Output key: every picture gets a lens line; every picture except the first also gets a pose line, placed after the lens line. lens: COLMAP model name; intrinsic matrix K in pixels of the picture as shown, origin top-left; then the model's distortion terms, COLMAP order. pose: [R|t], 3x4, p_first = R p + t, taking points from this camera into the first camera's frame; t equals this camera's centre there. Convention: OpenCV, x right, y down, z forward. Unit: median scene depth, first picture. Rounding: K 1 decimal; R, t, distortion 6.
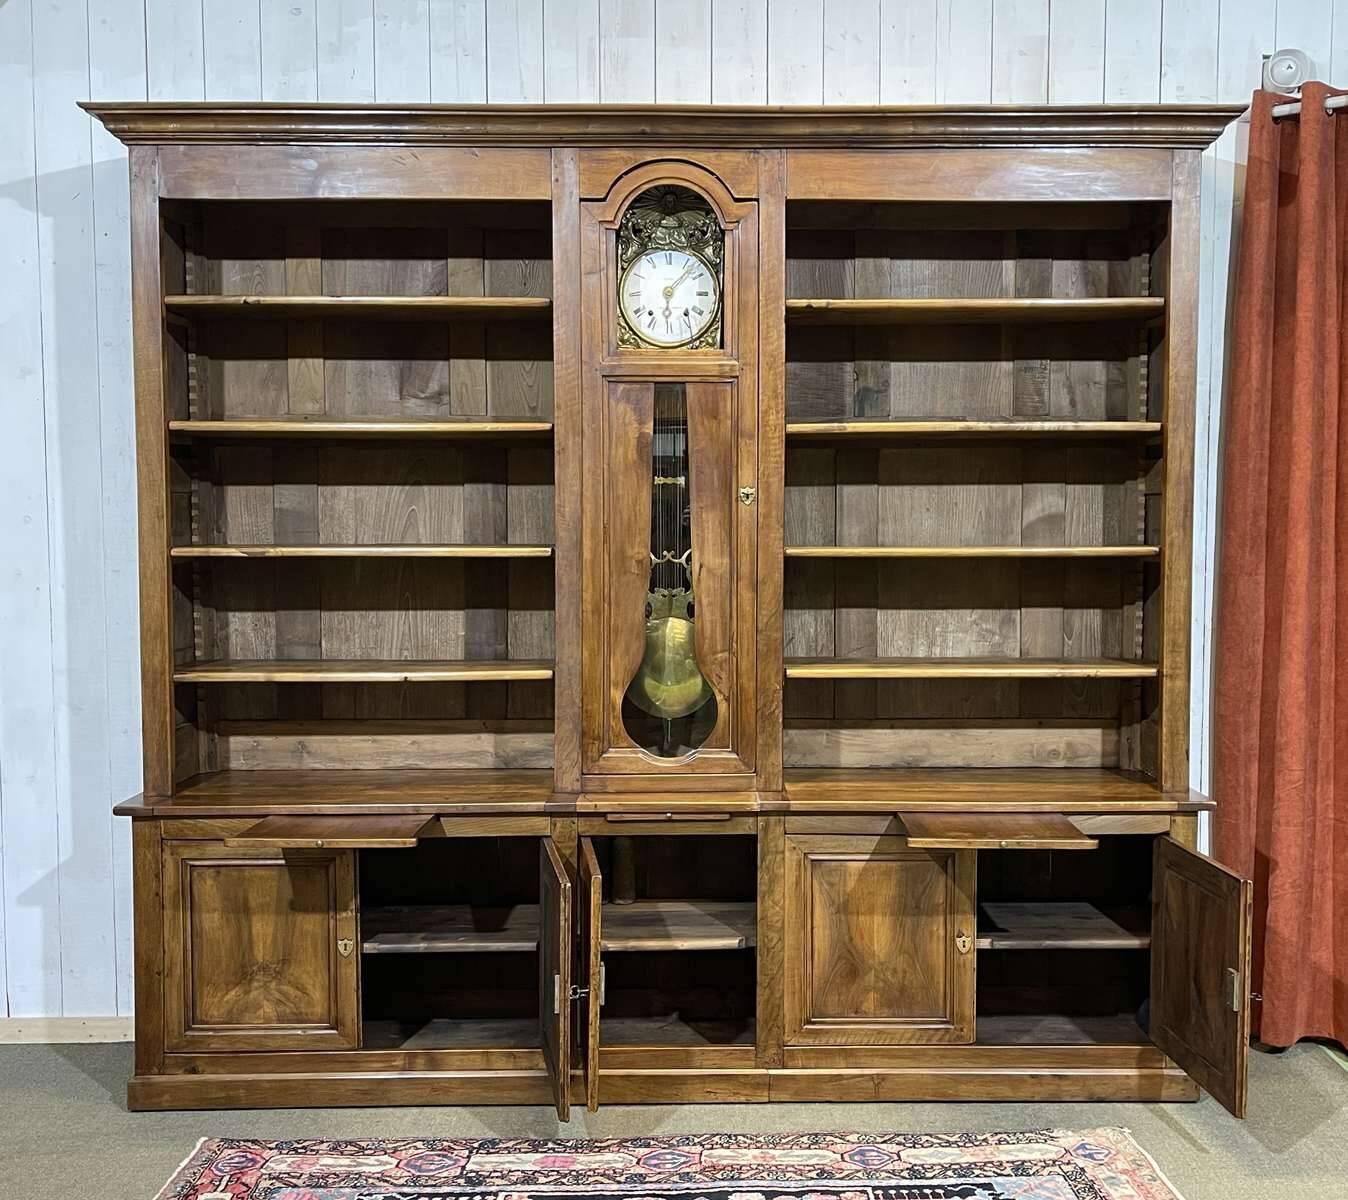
lens RADIAL K [[1463.1, 0, 726.6], [0, 1463.1, 605.5], [0, 0, 1]] dist [0.103573, -0.242435]
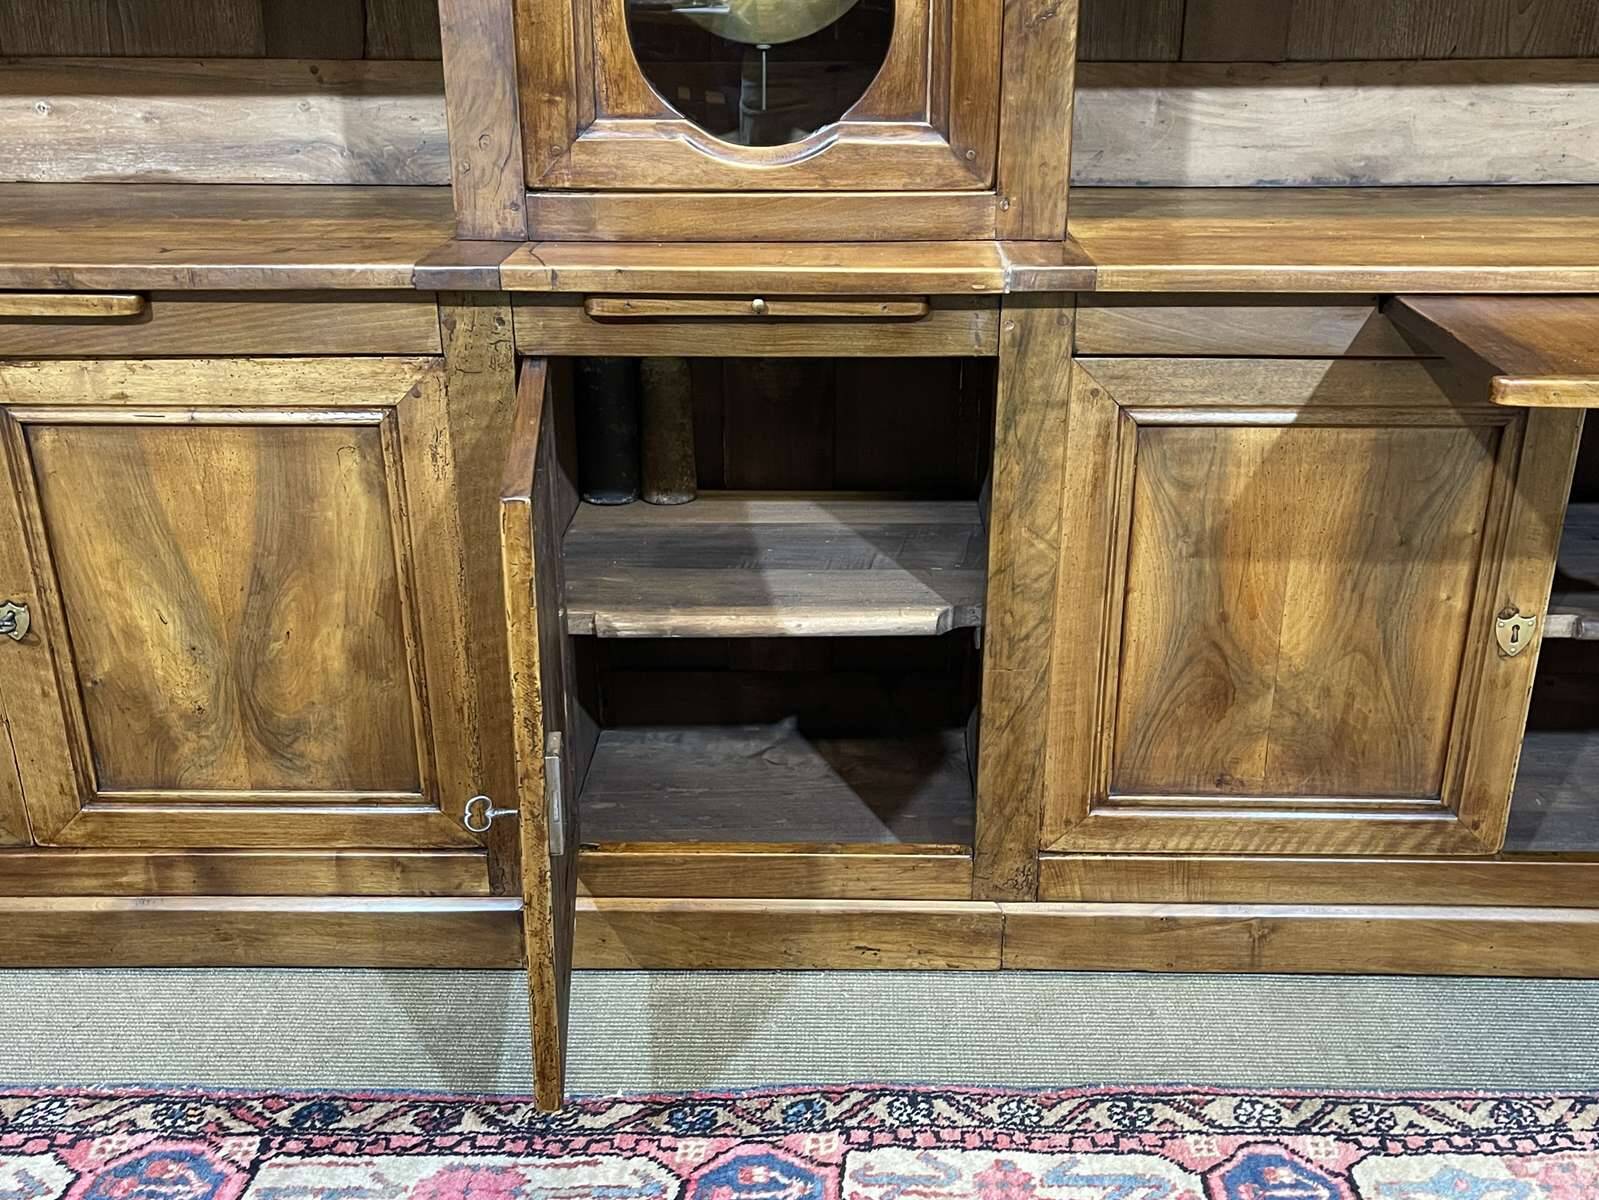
lens RADIAL K [[1582.3, 0, 824.4], [0, 1582.3, 598.5], [0, 0, 1]] dist [0.056499, -0.060344]
pose [[0.999563, 0.010958, -0.027460, -0.011133], [-0.001466, 0.946001, 0.324160, 0.082983], [0.029529, -0.323978, 0.945604, 0.592202]]
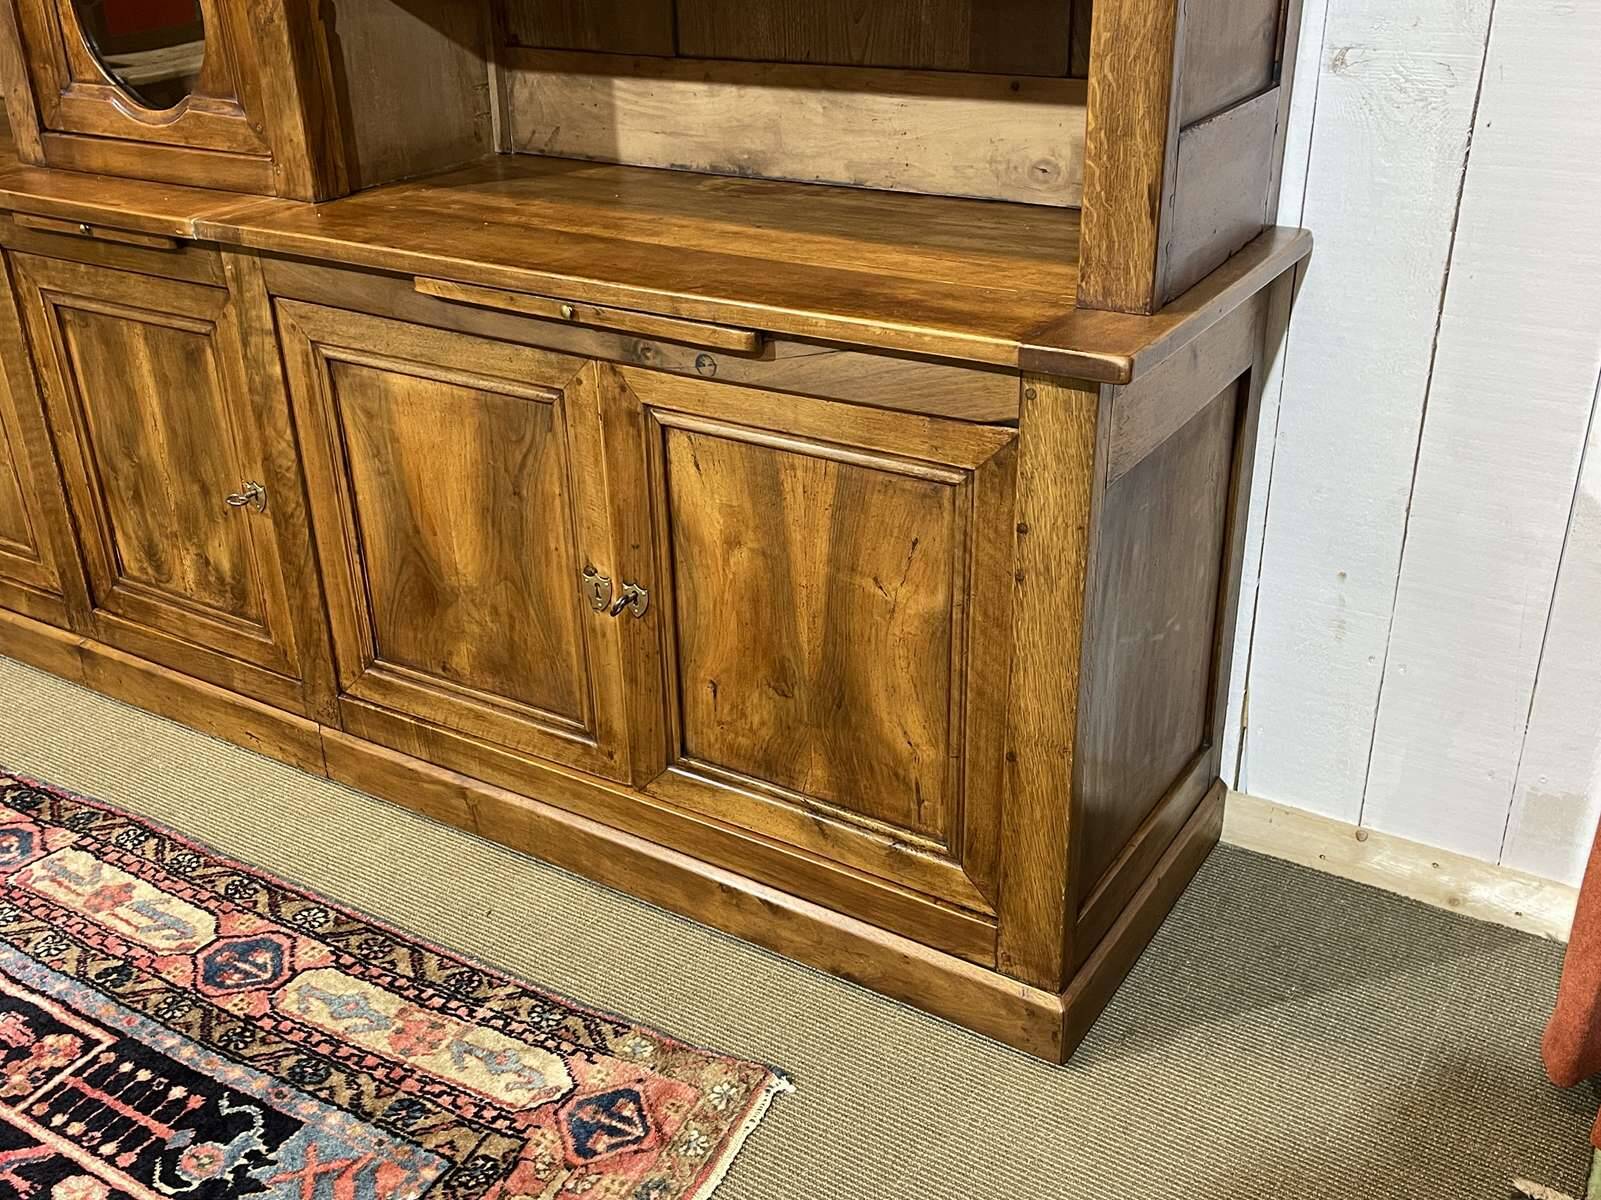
lens RADIAL K [[1553.4, 0, 800.2], [0, 1553.4, 593.3], [0, 0, 1]] dist [0.059565, -0.068880]
pose [[0.838233, 0.219148, -0.499339, 0.445092], [-0.009231, 0.921266, 0.388825, 0.047489], [0.545234, -0.321316, 0.774258, 0.667683]]
